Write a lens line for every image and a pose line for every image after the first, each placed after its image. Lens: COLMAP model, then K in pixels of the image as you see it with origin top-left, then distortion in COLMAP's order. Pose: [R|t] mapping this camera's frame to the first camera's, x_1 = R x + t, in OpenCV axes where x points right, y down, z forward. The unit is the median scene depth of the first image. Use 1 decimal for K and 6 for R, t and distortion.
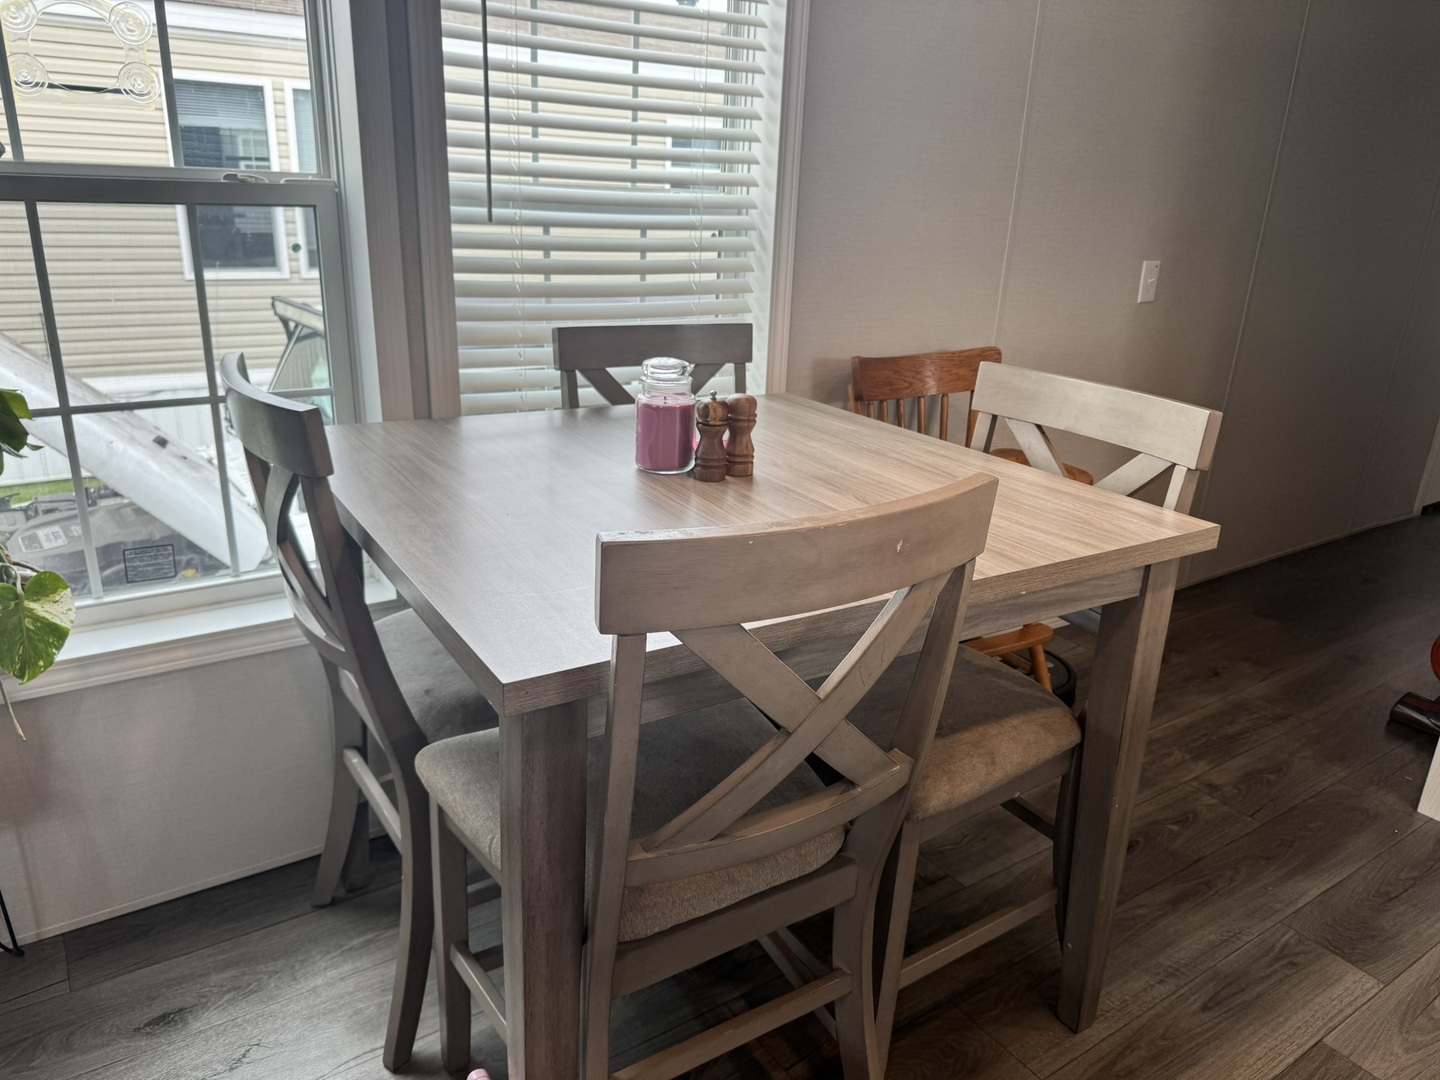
lens RADIAL K [[1015.1, 0, 727.3], [0, 1015.1, 553.1], [0, 0, 1]] dist [0.058008, -0.073794]
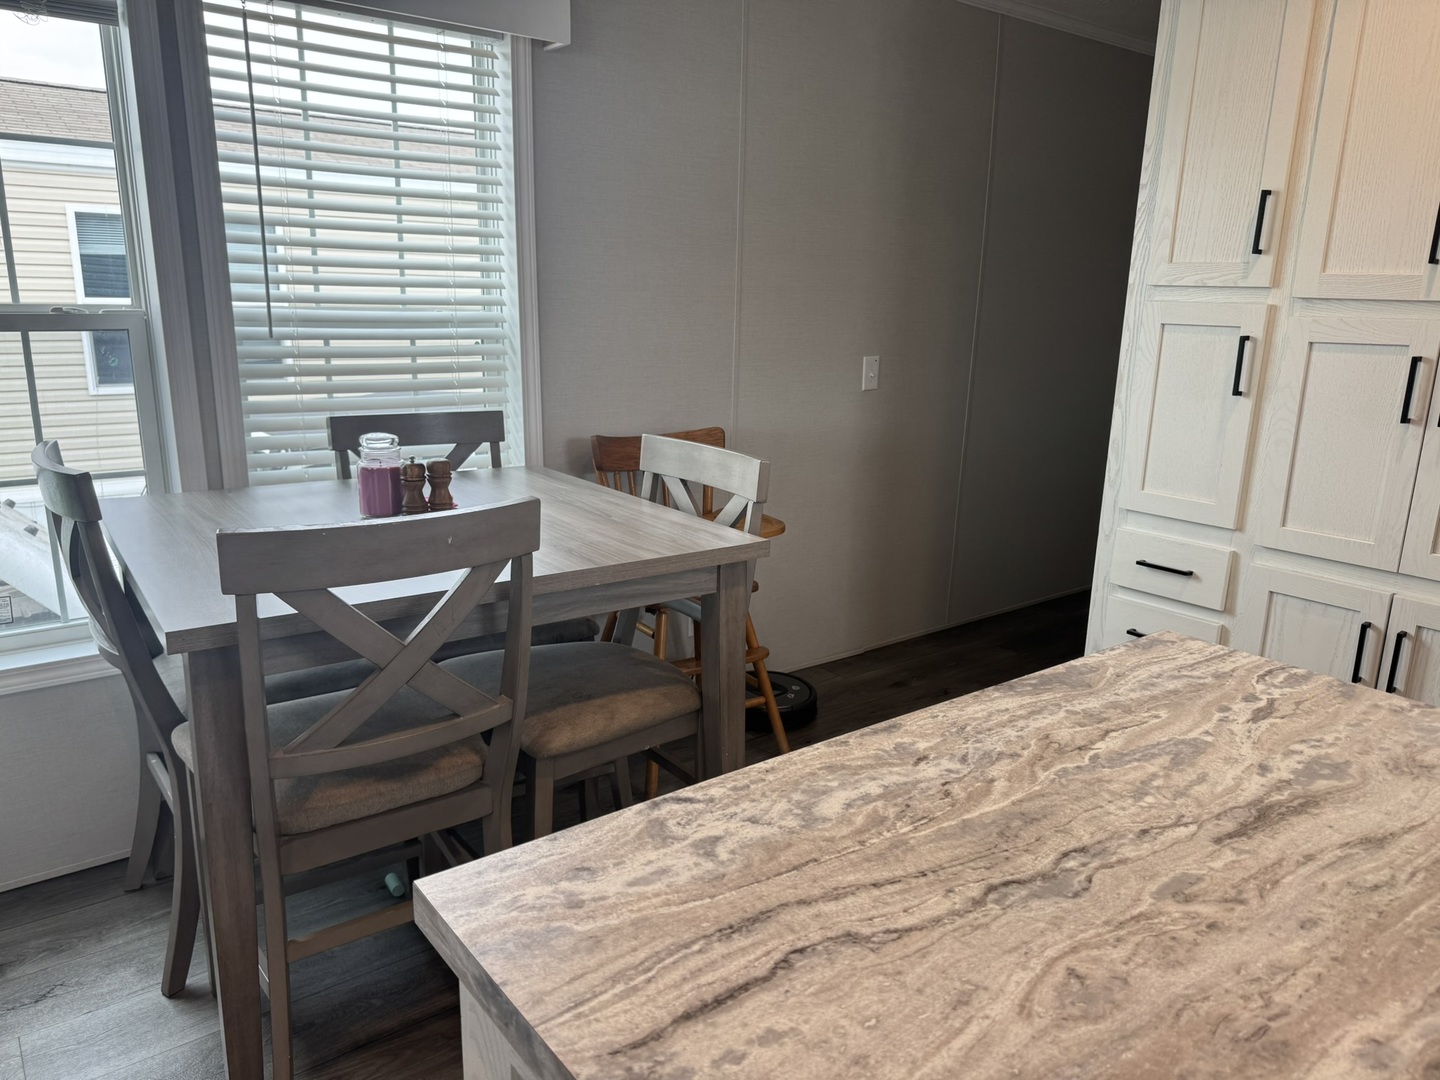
lens RADIAL K [[1015.1, 0, 730.9], [0, 1015.1, 548.7], [0, 0, 1]] dist [0.058008, -0.073794]
pose [[0.997836, -0.033423, 0.056617, 0.274800], [0.038859, 0.994447, -0.097802, 0.094045], [-0.053034, 0.099790, 0.993594, -0.302725]]
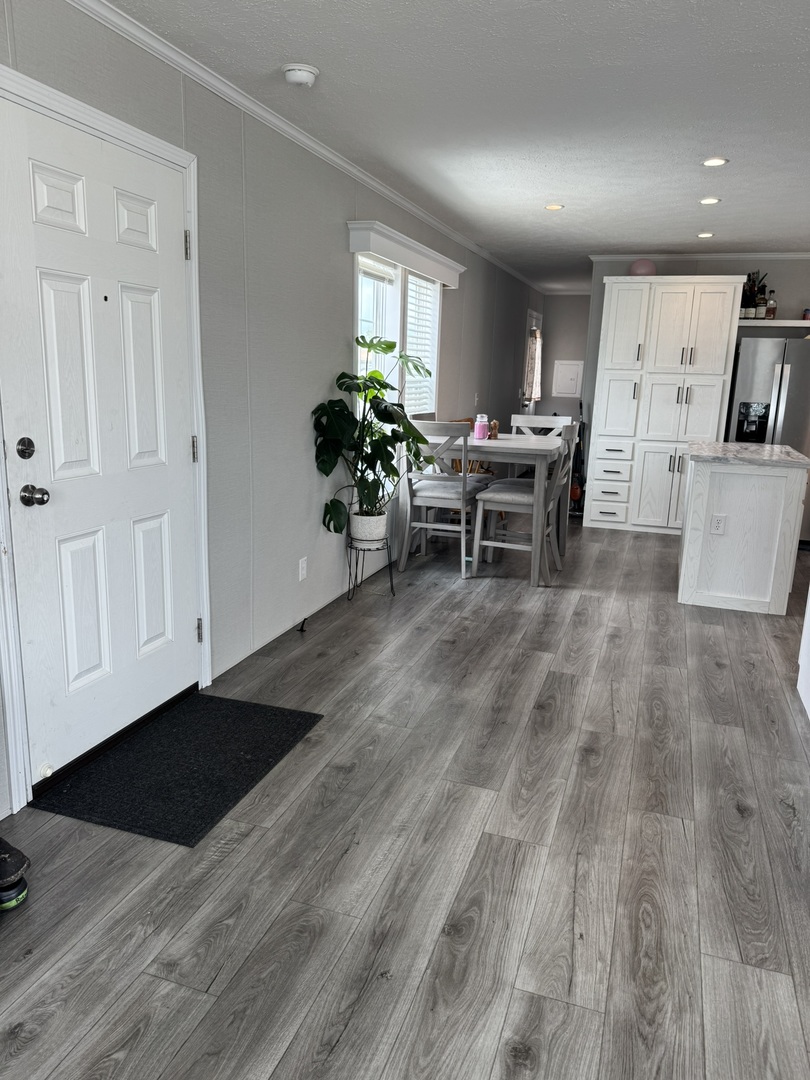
lens RADIAL K [[761.3, 0, 402.4], [0, 761.3, 540.9], [0, 0, 1]] dist [0.058008, -0.073794]
pose [[0.807773, -0.148413, 0.570506, -2.077572], [0.206944, 0.977587, -0.038698, 0.368274], [-0.551976, 0.149323, 0.820381, -1.328989]]
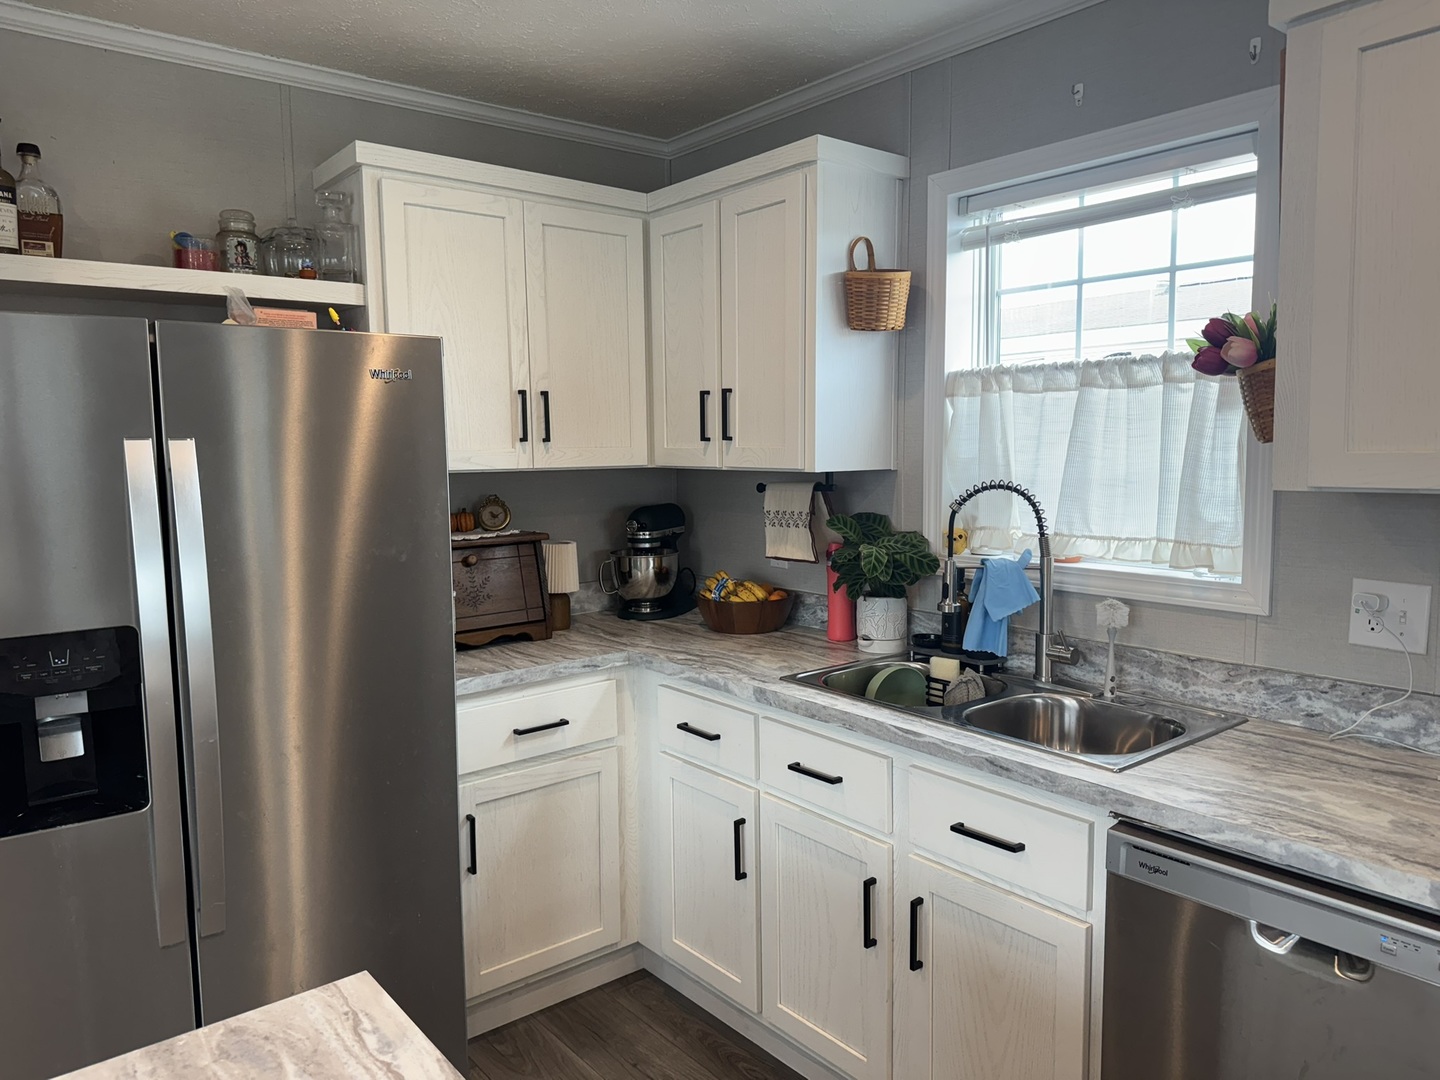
lens RADIAL K [[1015.1, 0, 727.8], [0, 1015.1, 539.9], [0, 0, 1]] dist [0.058008, -0.073794]
pose [[-0.075265, -0.144402, 0.986652, 0.303273], [0.352940, 0.921550, 0.161798, -0.055322], [-0.932614, 0.360407, -0.018396, -0.046390]]
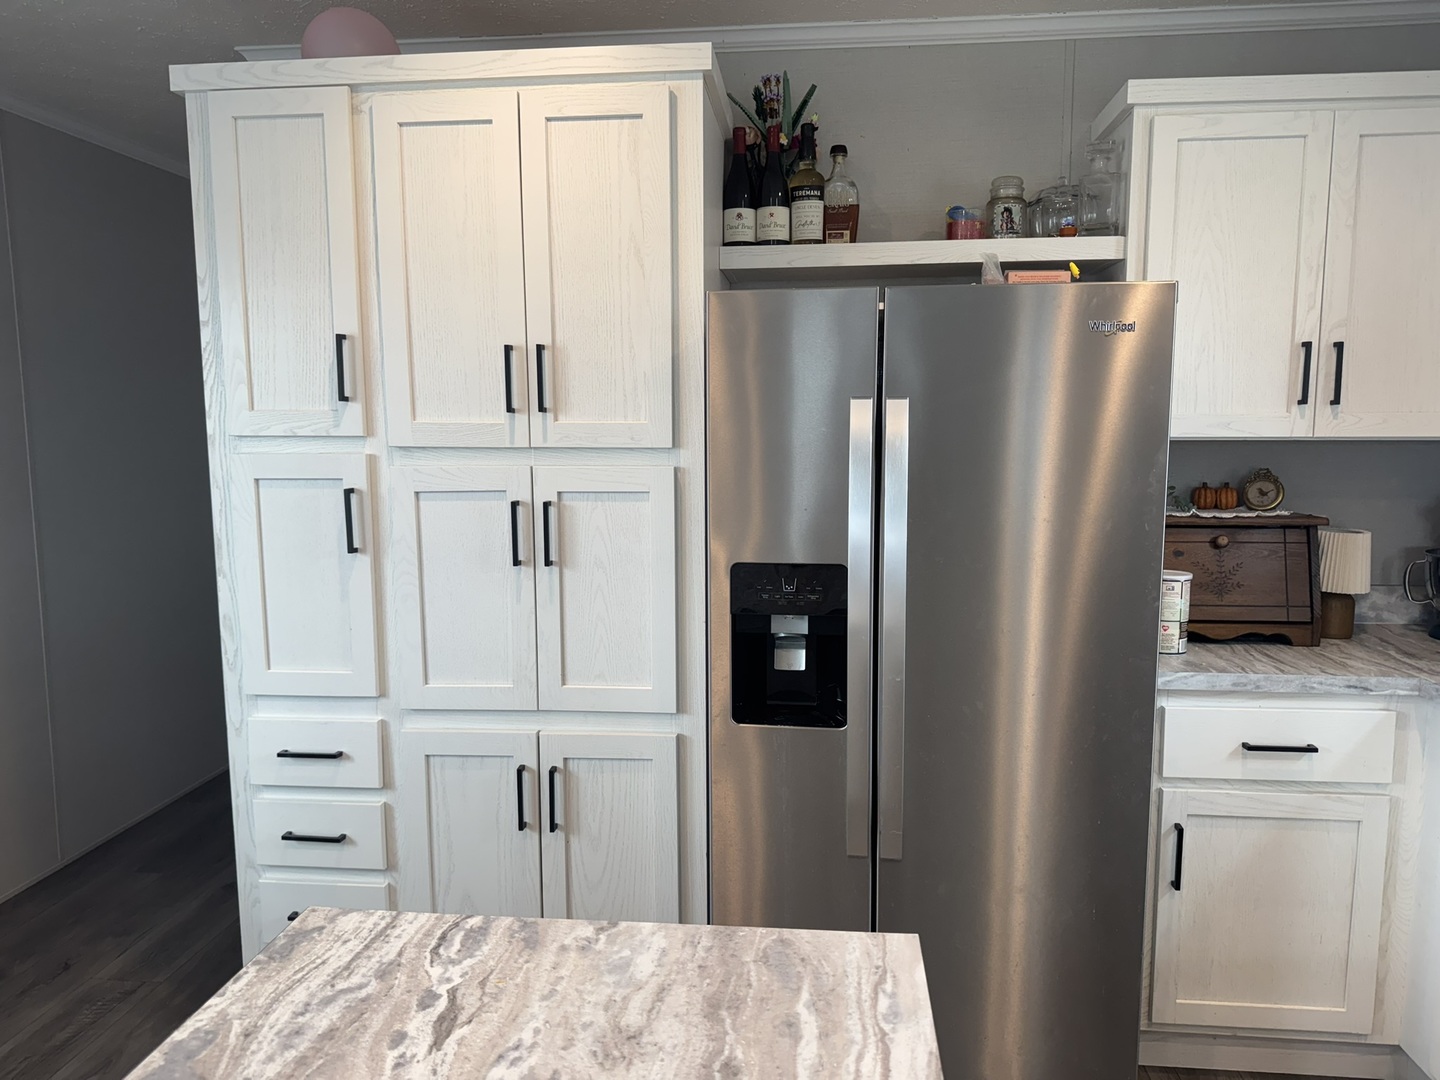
lens RADIAL K [[1015.1, 0, 716.2], [0, 1015.1, 545.5], [0, 0, 1]] dist [0.058008, -0.073794]
pose [[0.656038, -0.138161, 0.741974, 0.401368], [0.290153, 0.953717, -0.078959, 0.002556], [-0.696724, 0.267086, 0.665763, -0.136594]]
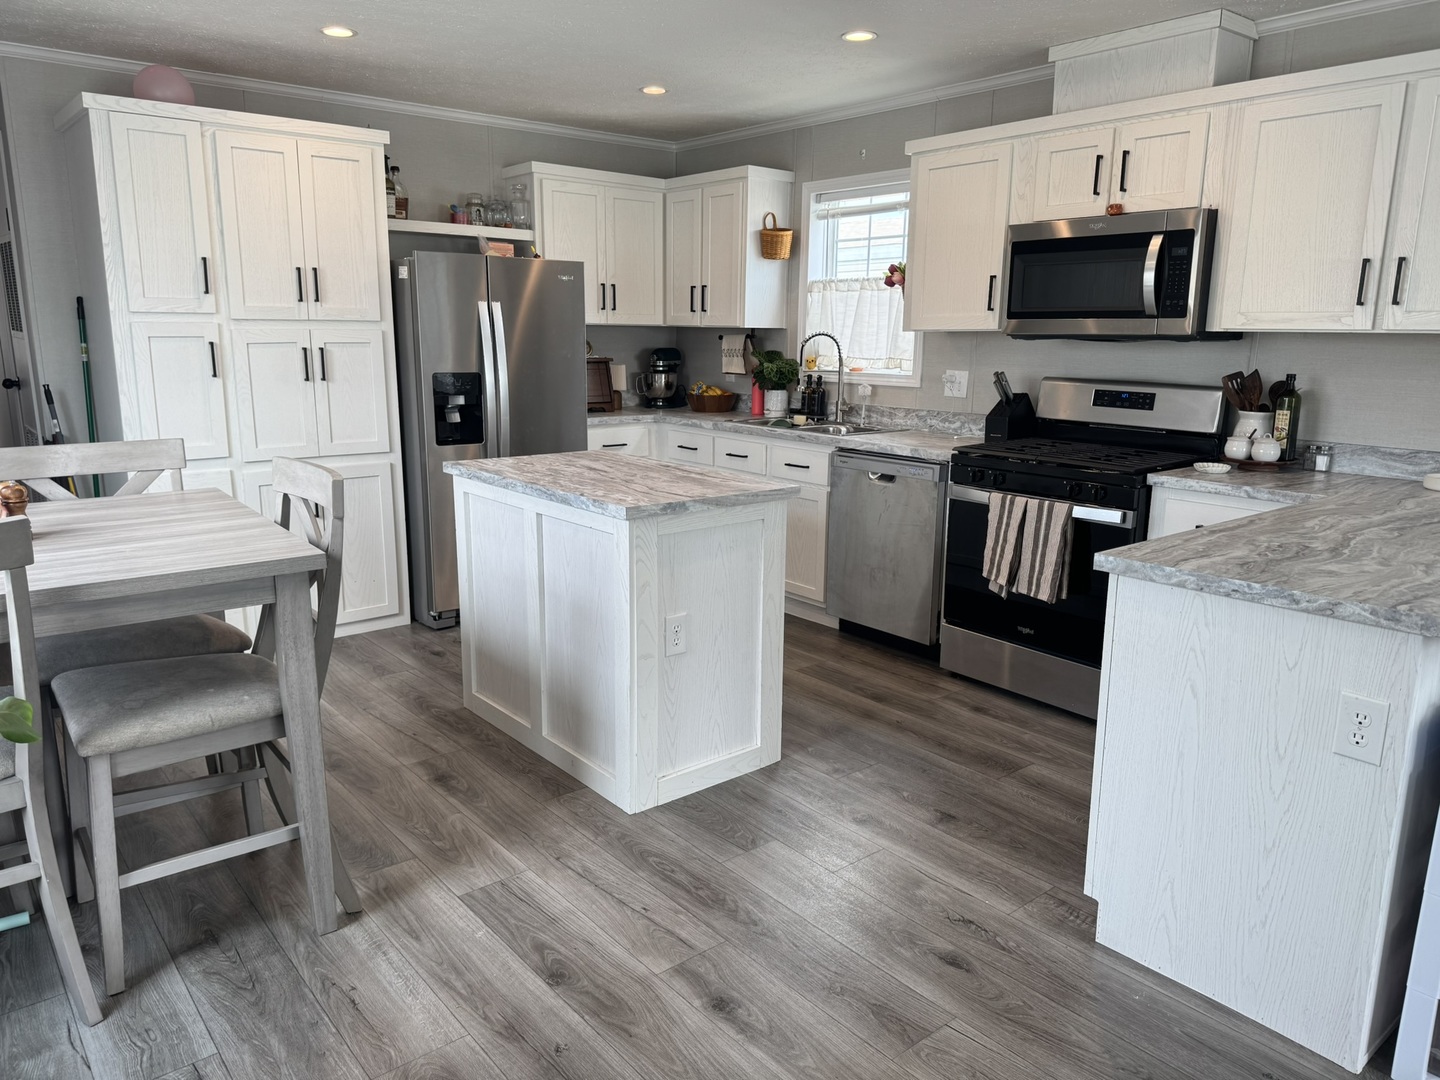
lens RADIAL K [[1015.1, 0, 719.2], [0, 1015.1, 549.0], [0, 0, 1]] dist [0.058008, -0.073794]
pose [[-0.076692, -0.256810, 0.963414, -1.327306], [0.329747, 0.905355, 0.267582, -0.105546], [-0.940949, 0.338204, 0.015249, 0.024617]]
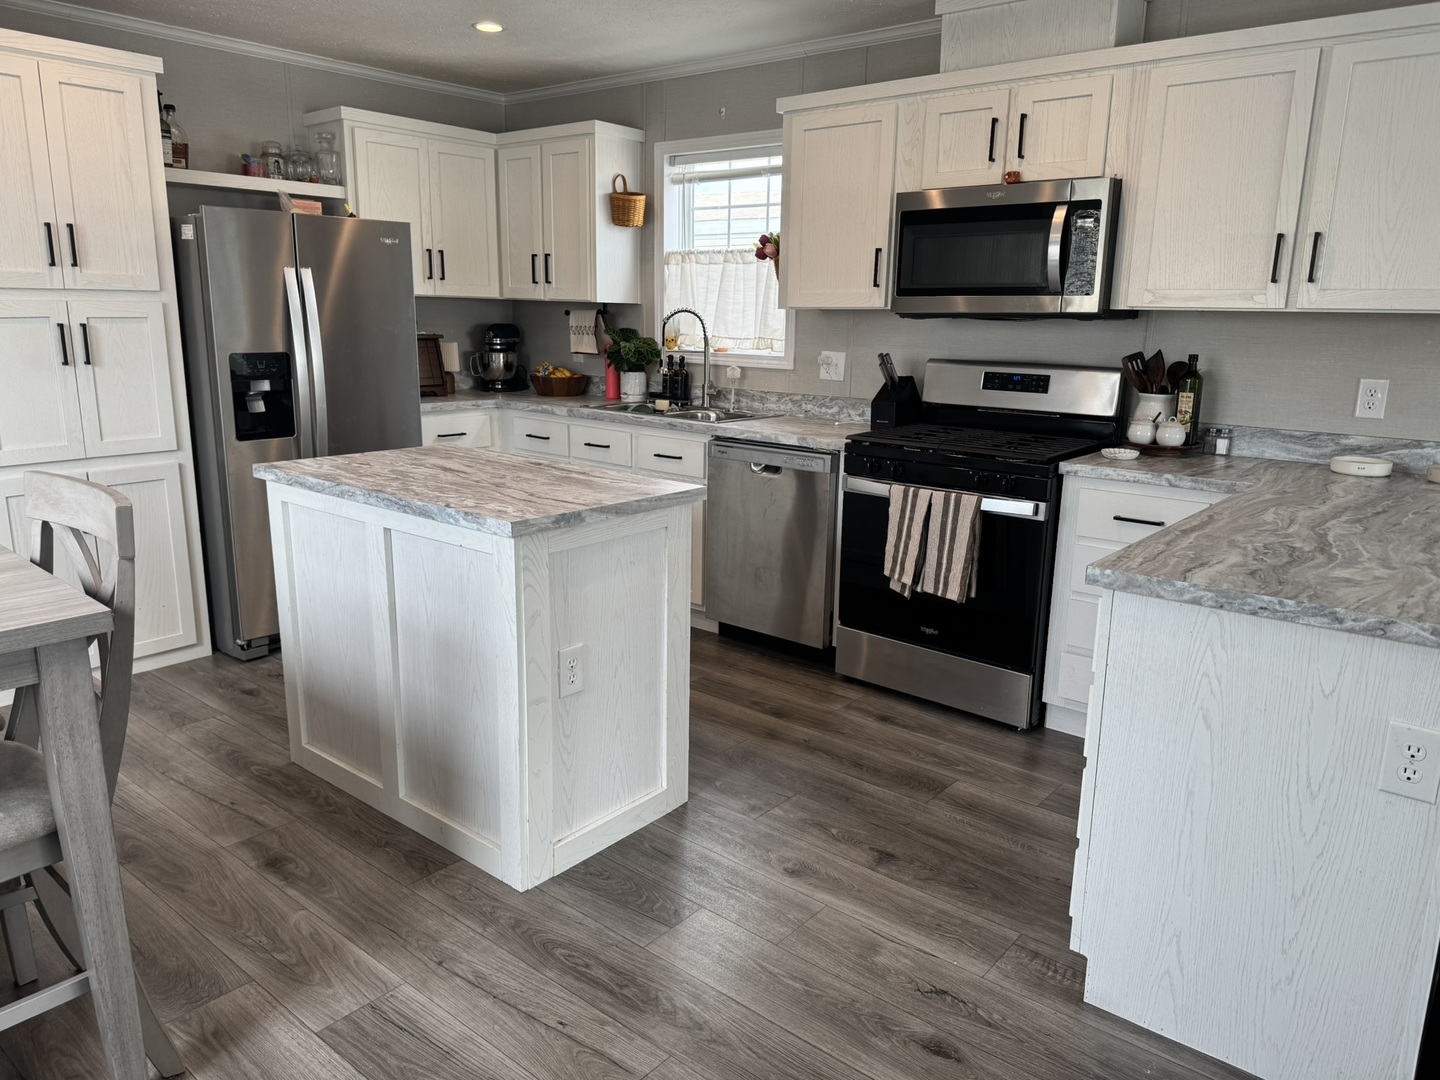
lens RADIAL K [[1015.1, 0, 724.3], [0, 1015.1, 549.3], [0, 0, 1]] dist [0.058008, -0.073794]
pose [[-0.261263, -0.270531, 0.926582, -1.058654], [0.304719, 0.887721, 0.345105, -0.118309], [-0.915908, 0.372510, -0.149492, 0.116175]]
